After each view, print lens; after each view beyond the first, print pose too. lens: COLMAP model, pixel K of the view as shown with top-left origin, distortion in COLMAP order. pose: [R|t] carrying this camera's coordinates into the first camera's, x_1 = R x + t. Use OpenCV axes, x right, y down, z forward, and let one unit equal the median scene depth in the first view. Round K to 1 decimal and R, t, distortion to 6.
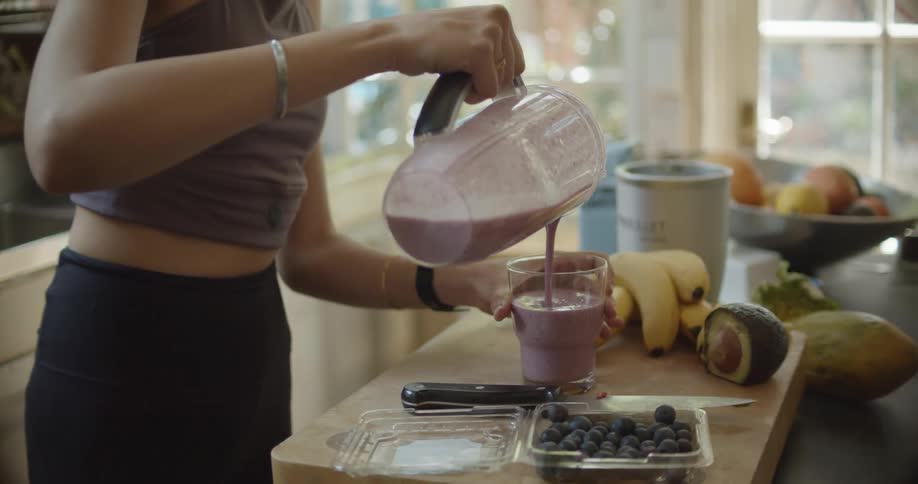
lens RADIAL K [[1202.7, 0, 459.0], [0, 1202.7, 242.0], [0, 0, 1]] dist [-0.281320, 0.108399]
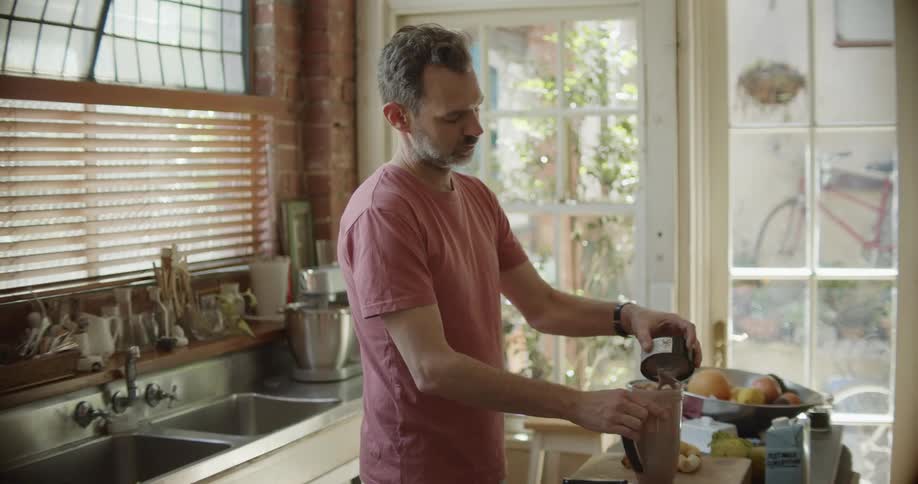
lens RADIAL K [[1202.7, 0, 459.0], [0, 1202.7, 242.0], [0, 0, 1]] dist [-0.281320, 0.108399]
pose [[0.999626, 0.005597, 0.026753, -0.153936], [-0.001660, 0.989436, -0.144957, -0.003331], [-0.027281, 0.144859, 0.989076, -0.597876]]
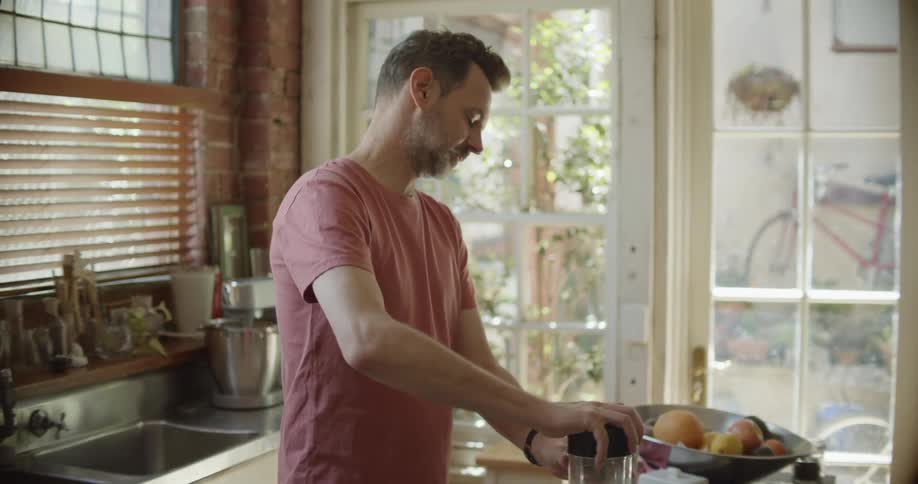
lens RADIAL K [[1202.7, 0, 459.0], [0, 1202.7, 242.0], [0, 0, 1]] dist [-0.281320, 0.108399]
pose [[0.999224, 0.023443, 0.031649, -0.086035], [-0.018332, 0.988044, -0.153080, -0.035917], [-0.034859, 0.152381, 0.987707, -0.402825]]
